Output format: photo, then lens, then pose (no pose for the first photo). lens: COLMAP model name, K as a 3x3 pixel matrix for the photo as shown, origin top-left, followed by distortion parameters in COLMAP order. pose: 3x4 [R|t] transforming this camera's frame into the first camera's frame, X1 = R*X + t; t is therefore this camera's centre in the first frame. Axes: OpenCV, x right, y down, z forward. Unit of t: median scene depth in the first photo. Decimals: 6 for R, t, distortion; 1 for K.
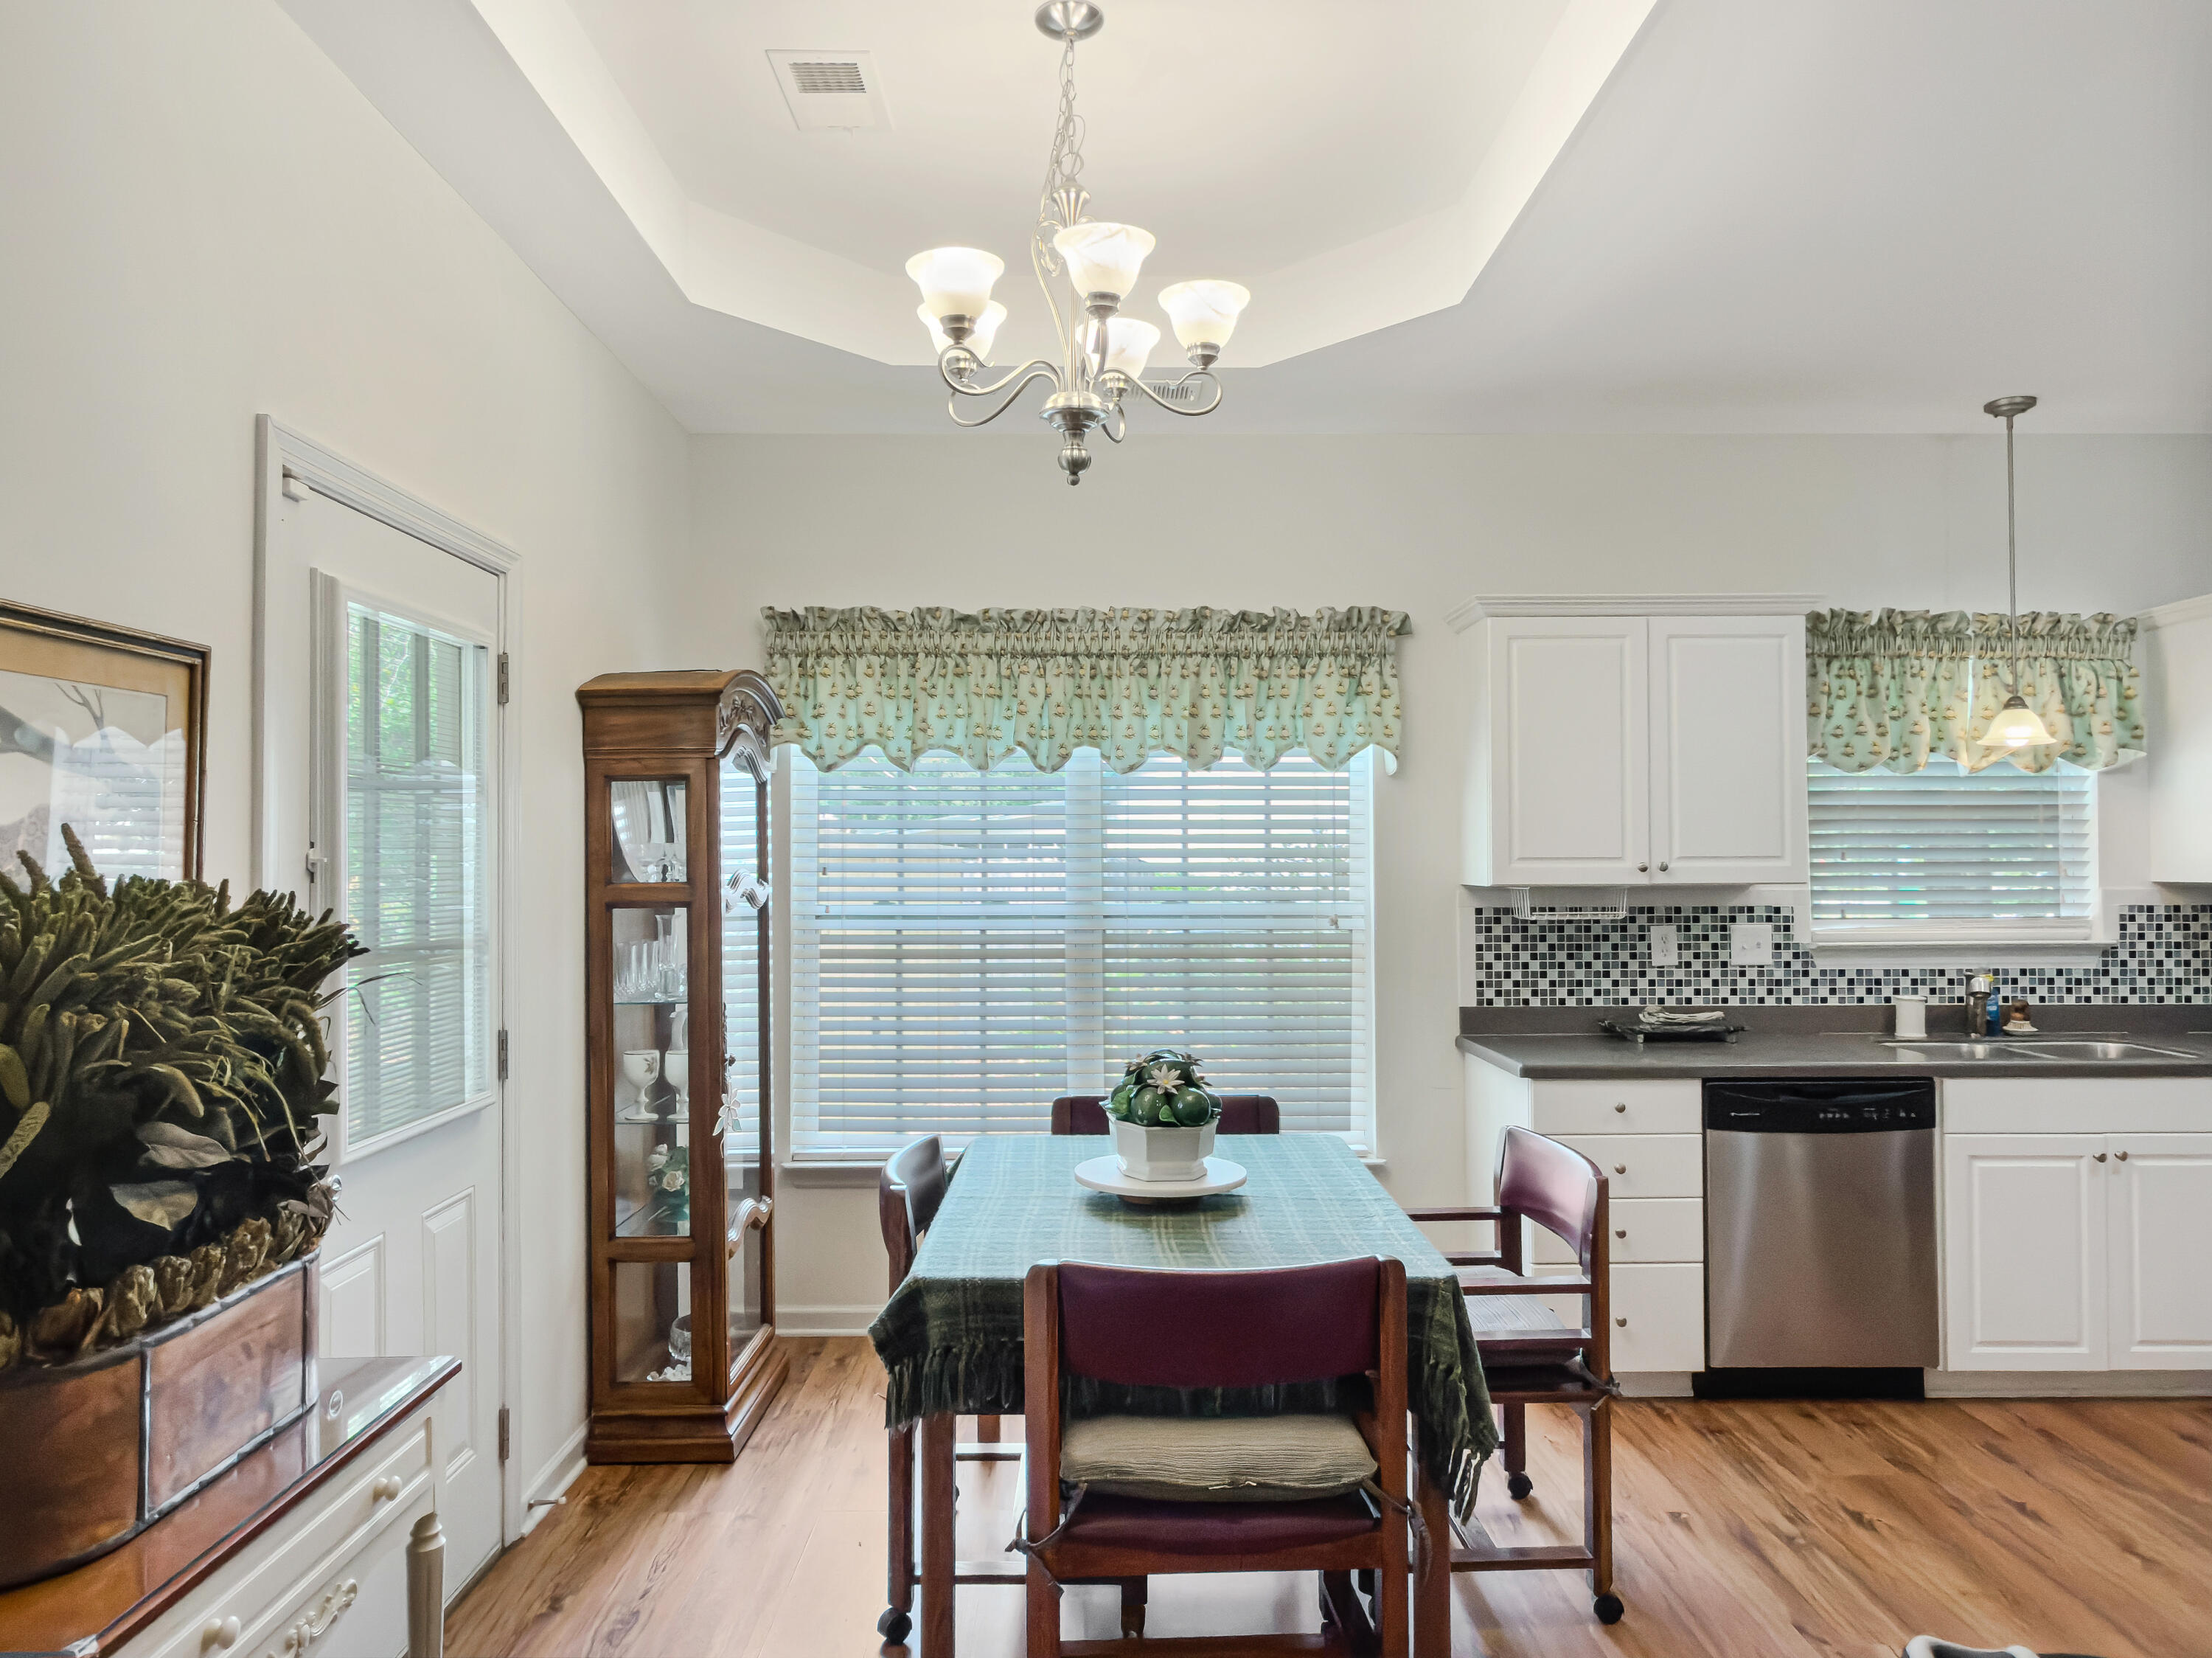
lens RADIAL K [[1420.8, 0, 1116.5], [0, 1420.8, 835.5], [0, 0, 1]] dist [0.002908, 0.003409]
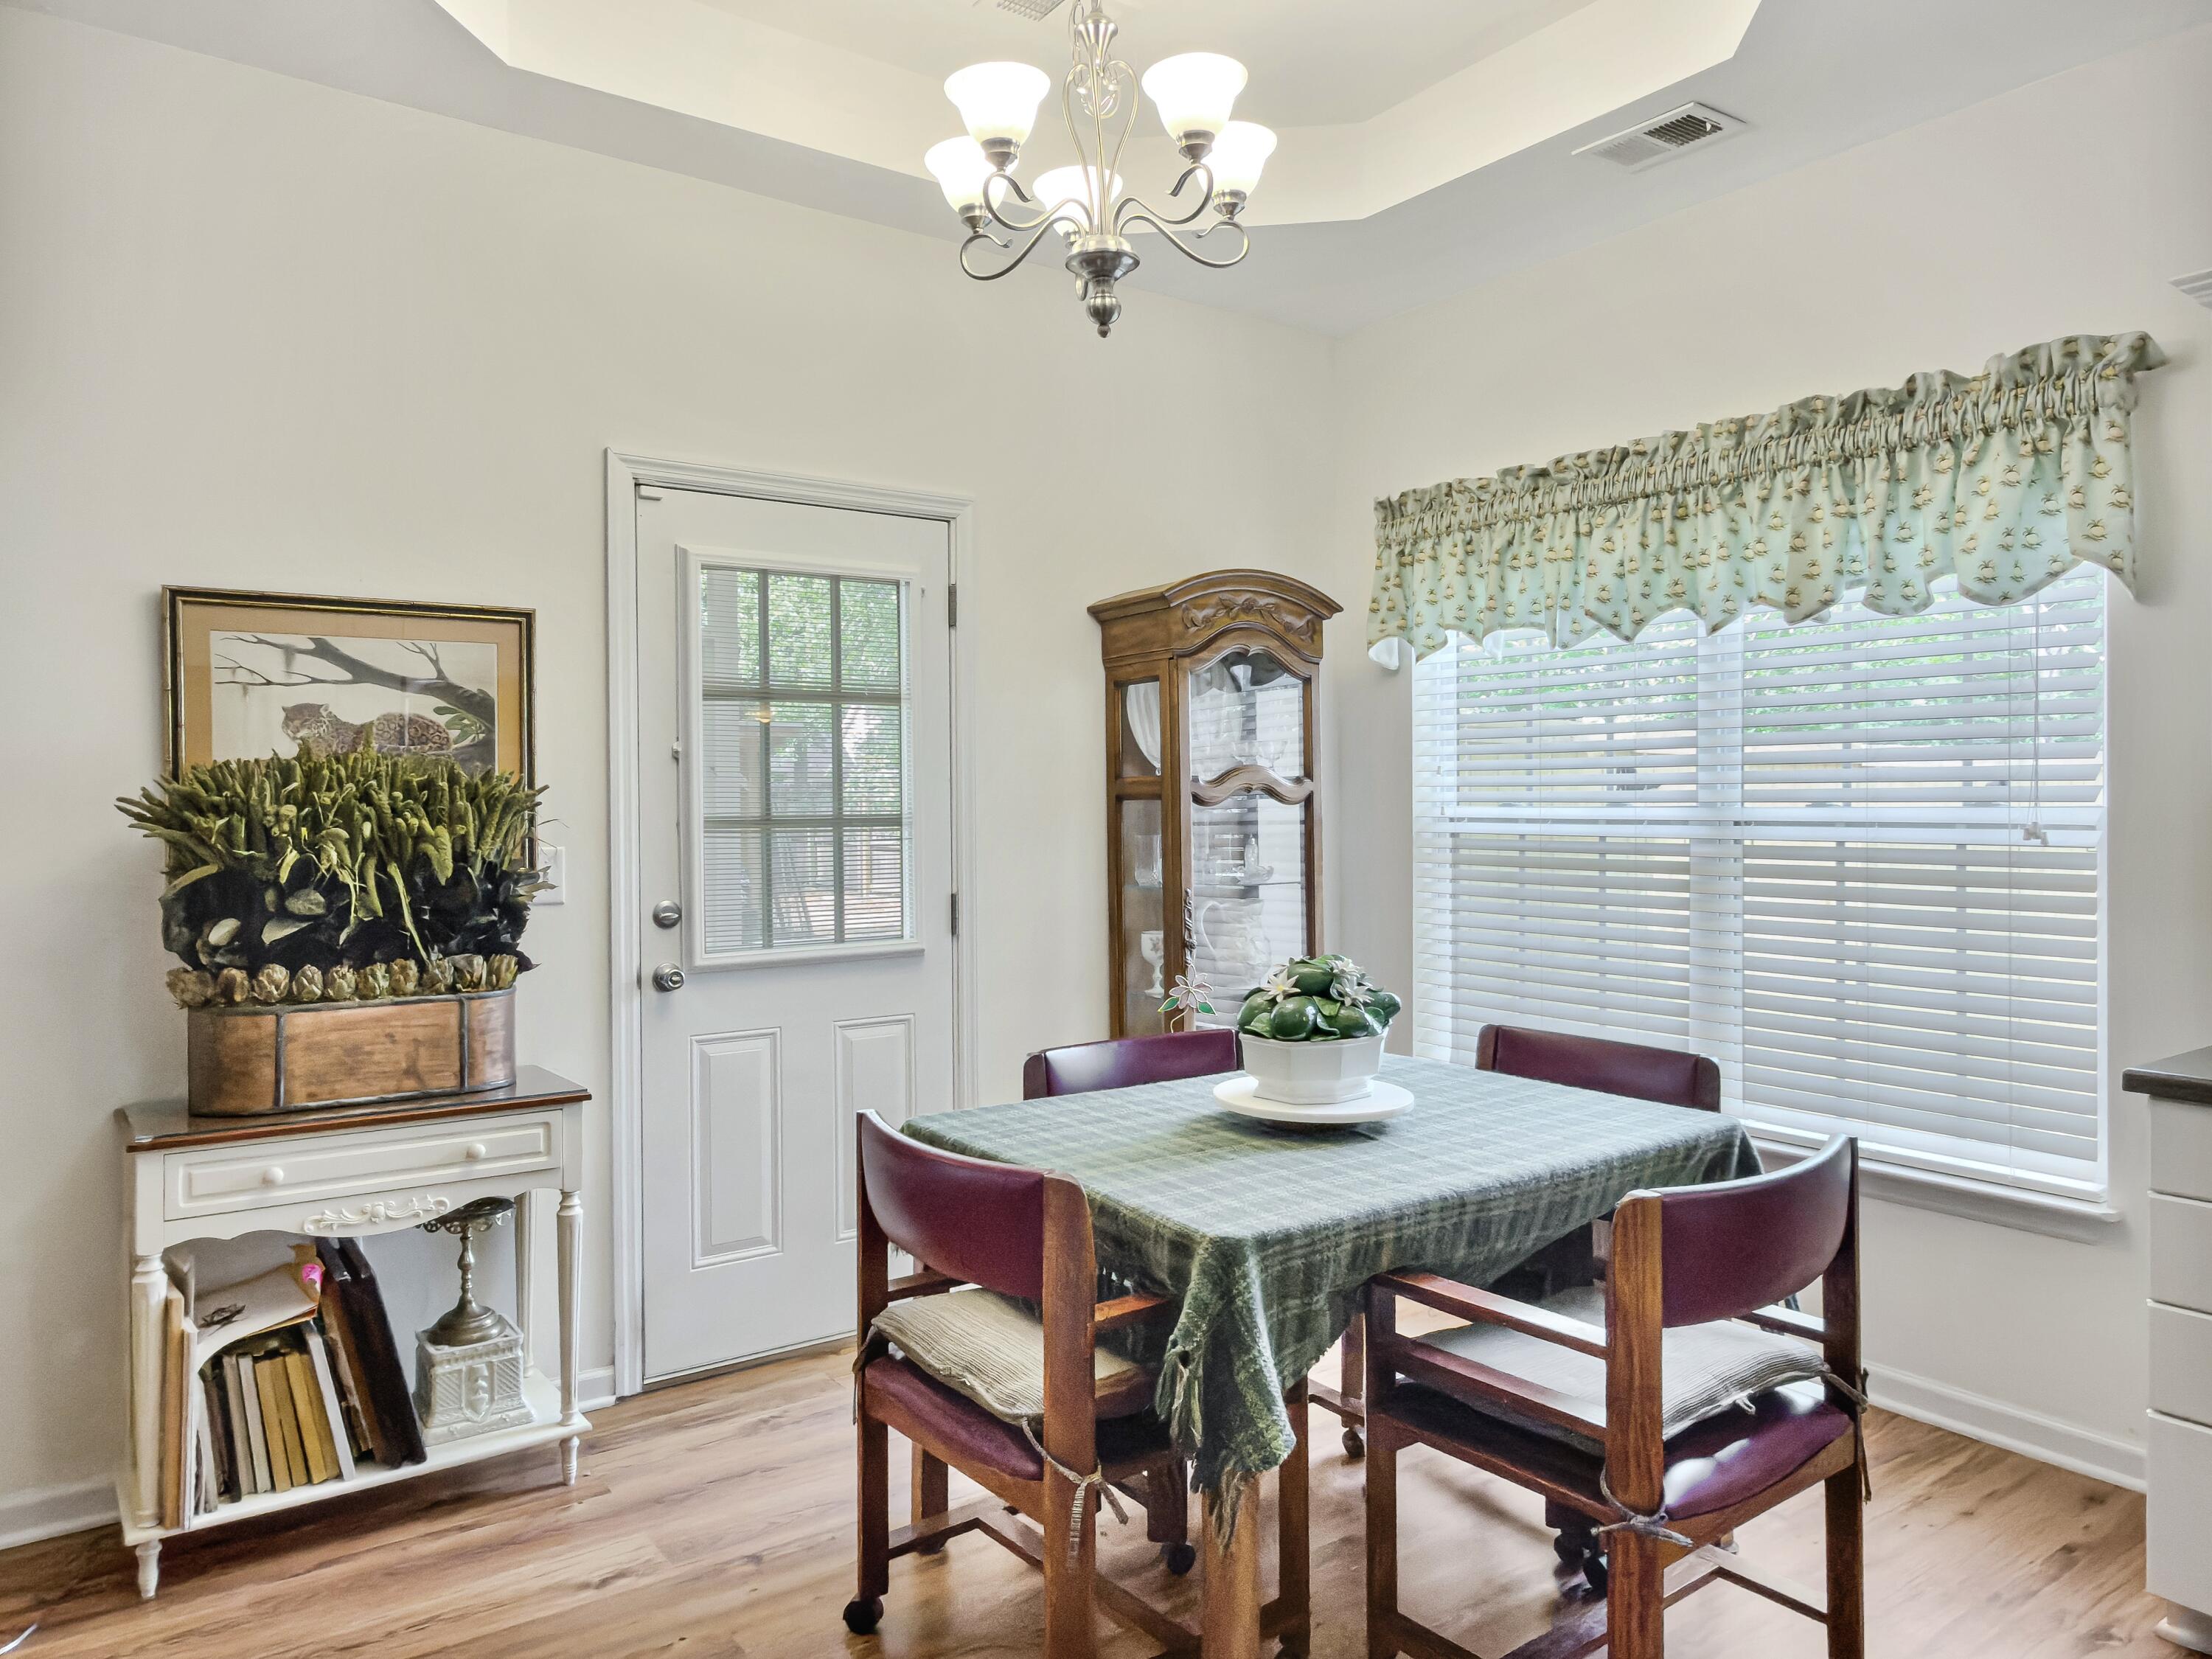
lens RADIAL K [[1502.6, 0, 1115.6], [0, 1502.6, 800.8], [0, 0, 1]] dist [0.006512, -0.008758]
pose [[0.574327, -0.001806, -0.818624, 0.489377], [0.016559, 0.999819, 0.009411, 0.032567], [0.818459, -0.018961, 0.574253, 0.263425]]
